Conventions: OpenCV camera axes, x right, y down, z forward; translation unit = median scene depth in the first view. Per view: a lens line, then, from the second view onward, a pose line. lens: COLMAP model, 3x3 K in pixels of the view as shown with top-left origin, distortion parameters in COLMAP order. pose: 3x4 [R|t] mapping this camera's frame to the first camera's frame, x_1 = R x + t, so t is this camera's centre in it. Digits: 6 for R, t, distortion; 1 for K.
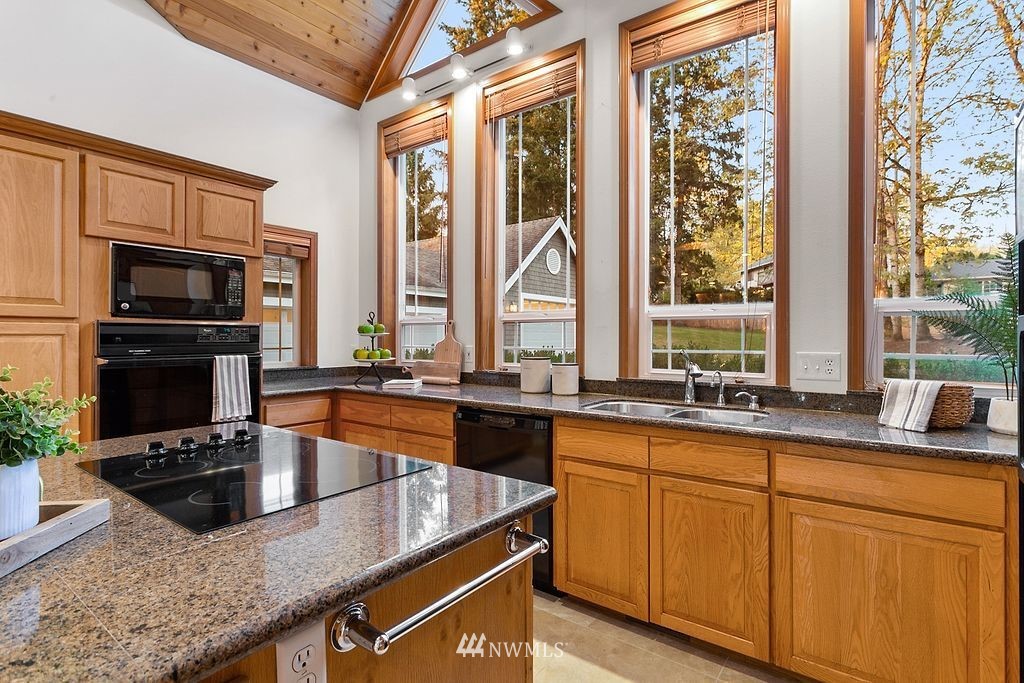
lens RADIAL K [[494.9, 0, 503.6], [0, 494.9, 332.4], [0, 0, 1]] dist [-0.000980, -0.000079]
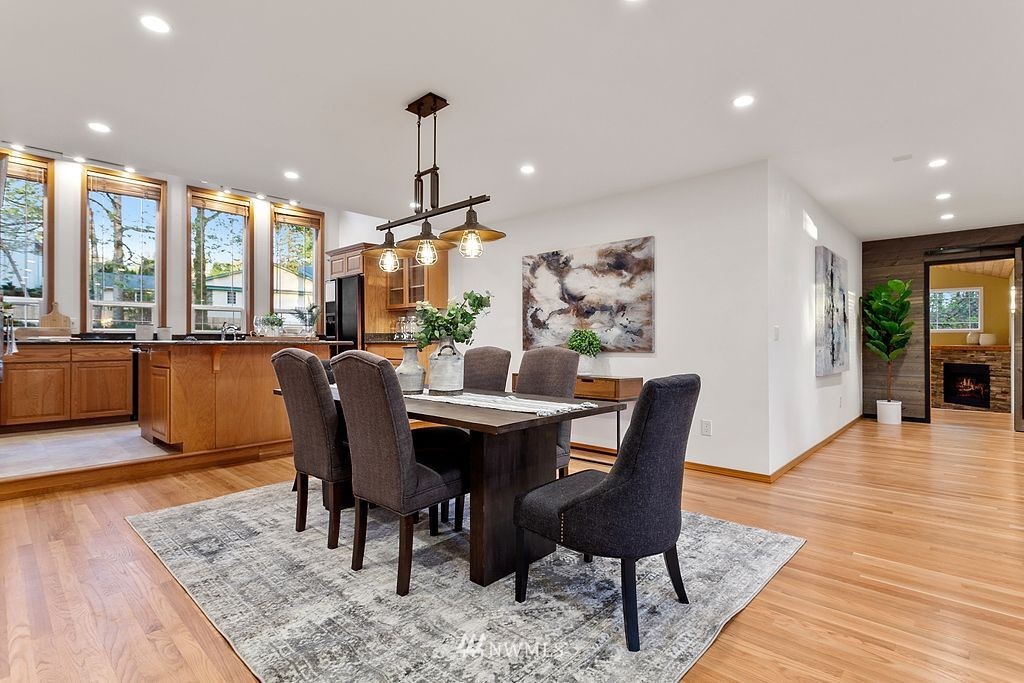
lens RADIAL K [[494.9, 0, 512.8], [0, 494.9, 344.2], [0, 0, 1]] dist [-0.000980, -0.000079]
pose [[0.099553, -0.007524, 0.995004, -1.970510], [-0.008439, 0.999929, 0.008405, 0.107542], [-0.994996, -0.009234, 0.099483, -0.801208]]
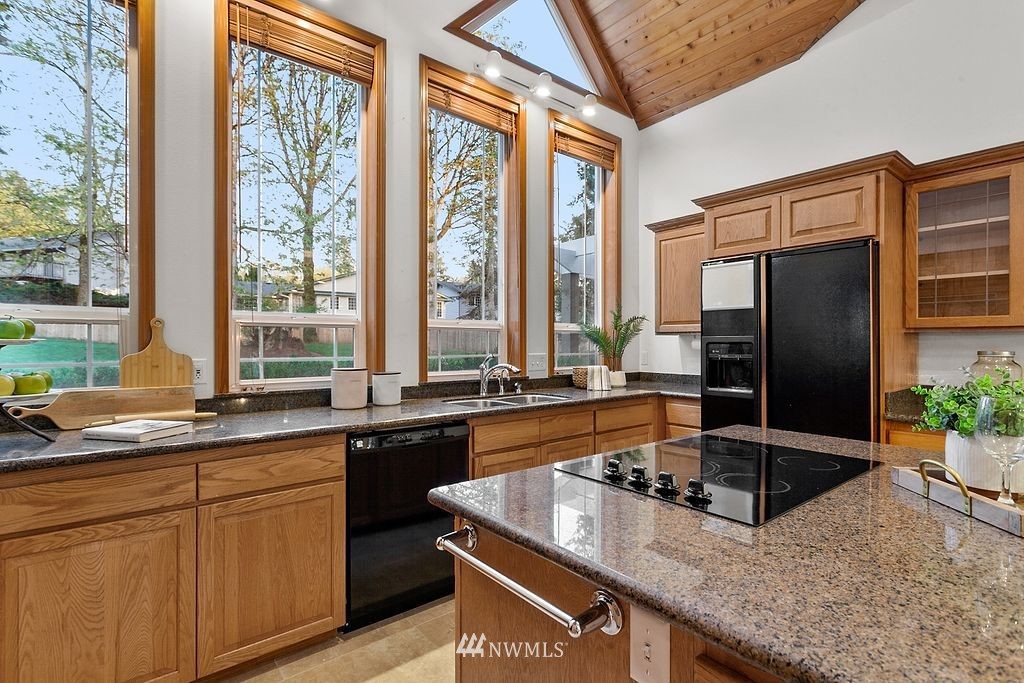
lens RADIAL K [[494.9, 0, 510.3], [0, 494.9, 345.8], [0, 0, 1]] dist [-0.000980, -0.000079]
pose [[0.238889, -0.006805, 0.971023, -0.760805], [-0.005434, 0.999950, 0.008344, 0.000943], [-0.971032, -0.007270, 0.238840, 0.544054]]
